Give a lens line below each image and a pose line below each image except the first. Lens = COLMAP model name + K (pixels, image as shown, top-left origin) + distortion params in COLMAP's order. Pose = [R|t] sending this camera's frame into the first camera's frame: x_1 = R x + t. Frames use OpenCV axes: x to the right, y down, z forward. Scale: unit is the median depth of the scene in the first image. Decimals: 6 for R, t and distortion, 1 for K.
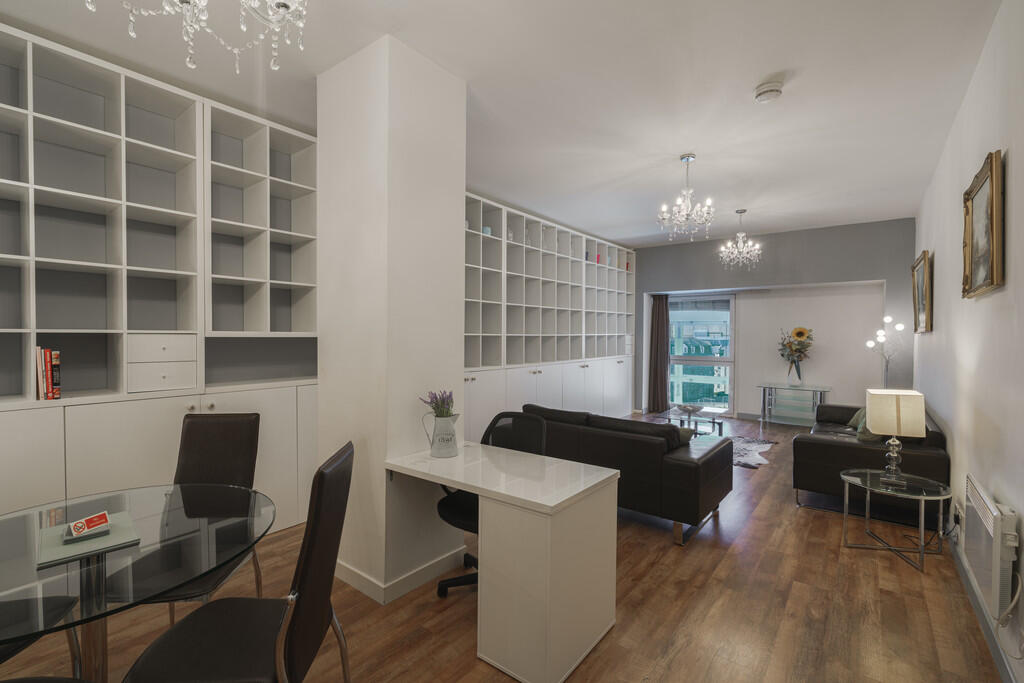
lens RADIAL K [[455.3, 0, 492.9], [0, 455.3, 338.7], [0, 0, 1]] dist [-0.007637, 0.002050]
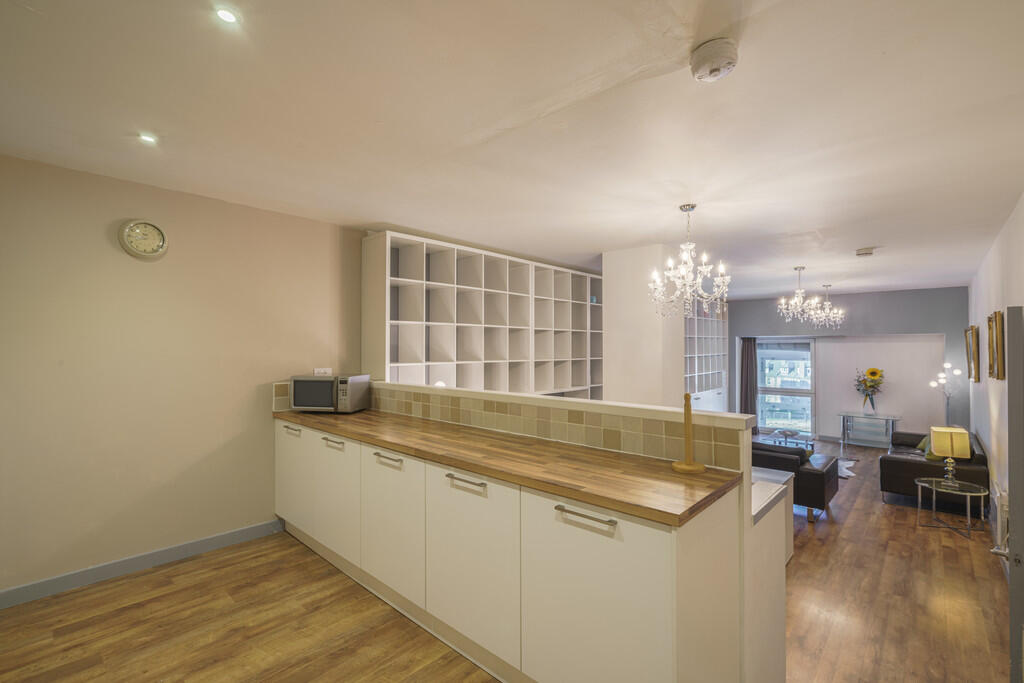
lens RADIAL K [[455.3, 0, 494.6], [0, 455.3, 337.6], [0, 0, 1]] dist [-0.007637, 0.002050]
pose [[0.997045, -0.004228, -0.076699, -0.495778], [0.001854, 0.999518, -0.031005, -0.133594], [0.076793, 0.030771, 0.996572, -0.608892]]
